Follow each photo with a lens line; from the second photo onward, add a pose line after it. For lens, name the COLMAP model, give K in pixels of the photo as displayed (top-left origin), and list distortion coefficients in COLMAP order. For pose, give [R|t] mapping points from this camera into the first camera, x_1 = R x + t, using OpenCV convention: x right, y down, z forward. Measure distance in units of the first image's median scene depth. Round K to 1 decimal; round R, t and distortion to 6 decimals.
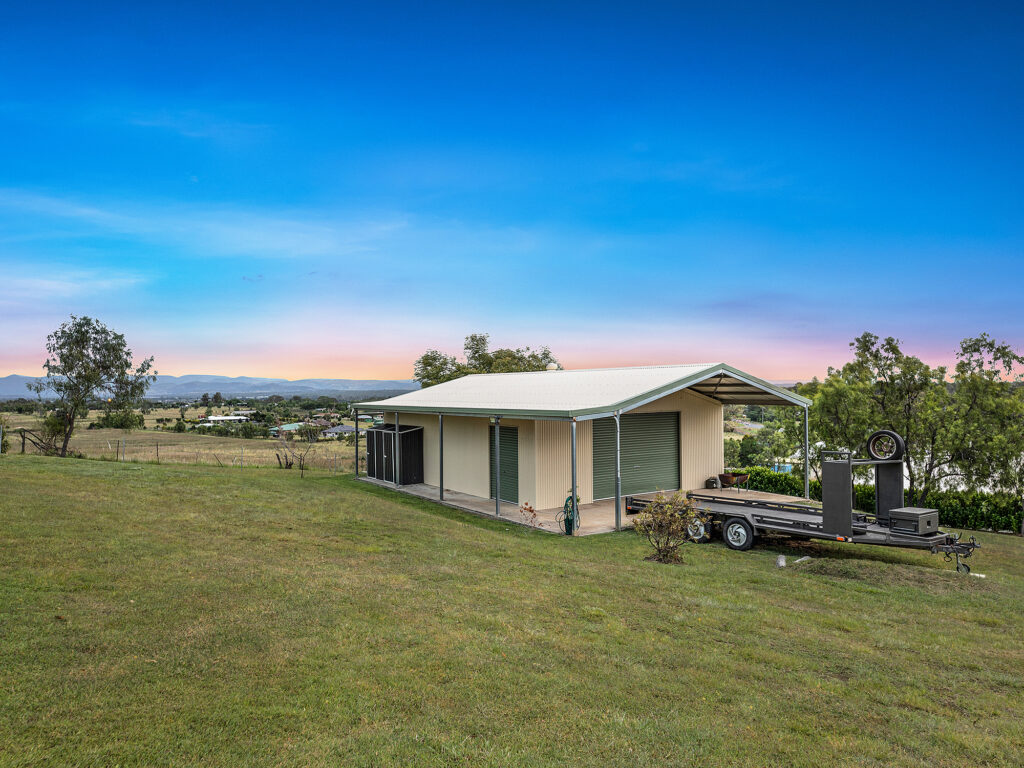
lens RADIAL K [[691.0, 0, 512.0], [0, 691.0, 384.0], [0, 0, 1]] dist [0.007501, 0.001325]
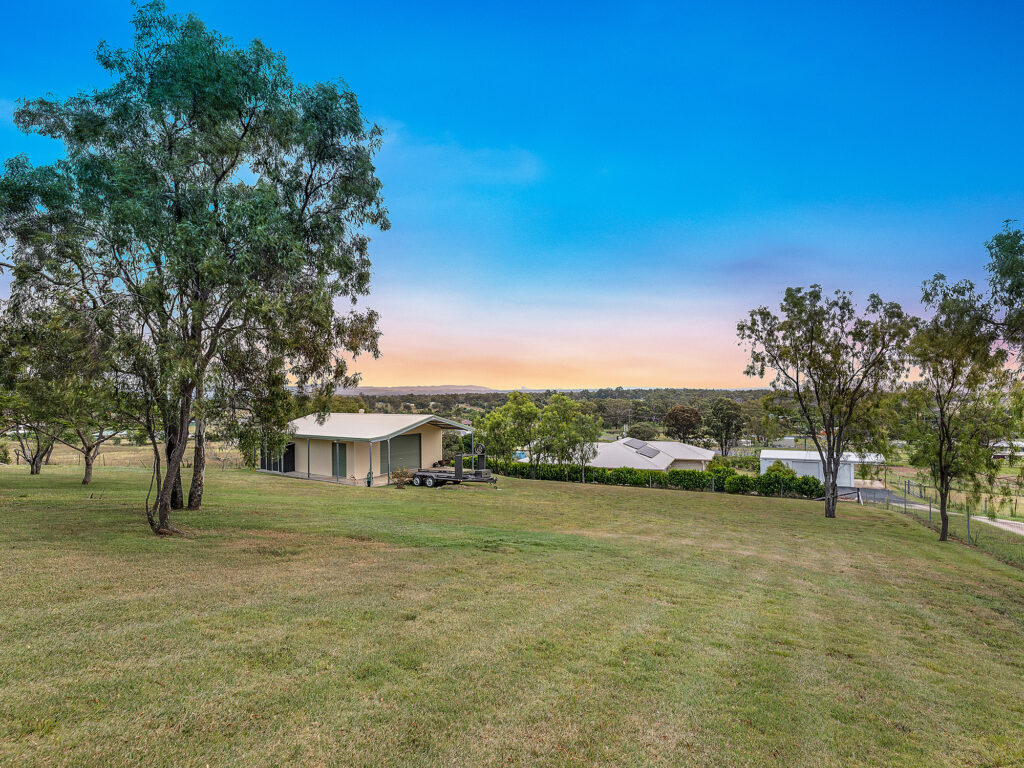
lens RADIAL K [[557.2, 0, 513.4], [0, 557.2, 400.3], [0, 0, 1]] dist [-0.003056, -0.000716]
pose [[0.952681, -0.007917, 0.303869, -0.025037], [0.002259, 0.999818, 0.018969, -0.107105], [-0.303963, -0.017385, 0.952525, -0.851411]]
